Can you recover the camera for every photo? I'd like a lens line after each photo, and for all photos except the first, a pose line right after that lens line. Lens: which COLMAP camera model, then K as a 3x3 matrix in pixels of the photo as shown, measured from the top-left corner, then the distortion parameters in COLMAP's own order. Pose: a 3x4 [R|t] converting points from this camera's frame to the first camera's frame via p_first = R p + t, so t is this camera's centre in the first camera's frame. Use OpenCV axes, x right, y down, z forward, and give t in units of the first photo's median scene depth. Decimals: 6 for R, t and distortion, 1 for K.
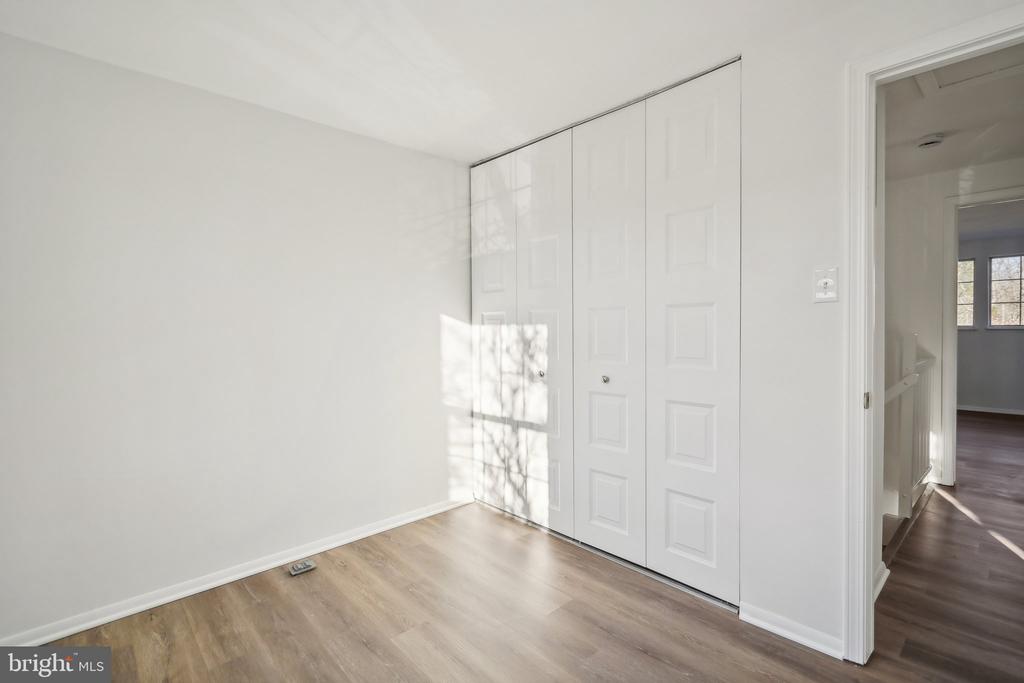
lens RADIAL K [[475.1, 0, 516.6], [0, 475.1, 338.7], [0, 0, 1]] dist [-0.009269, 0.002693]
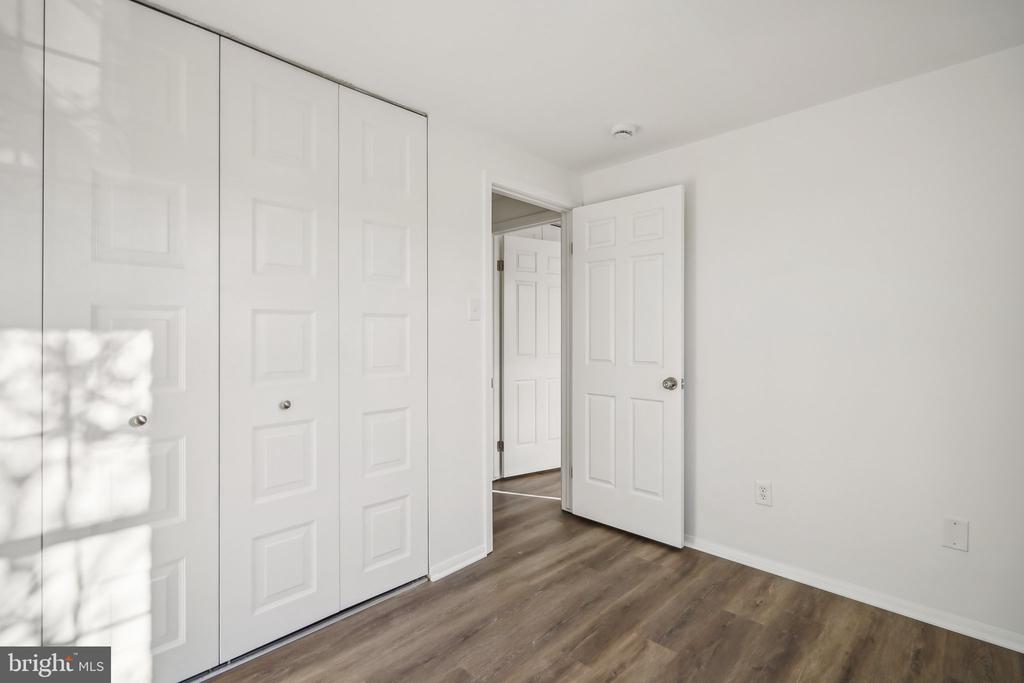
lens RADIAL K [[475.1, 0, 516.6], [0, 475.1, 338.3], [0, 0, 1]] dist [-0.009269, 0.002693]
pose [[-0.051580, 0.009867, 0.998620, -0.573163], [0.034992, 0.999355, -0.008067, -0.002083], [-0.998056, 0.034528, -0.051892, 0.647694]]
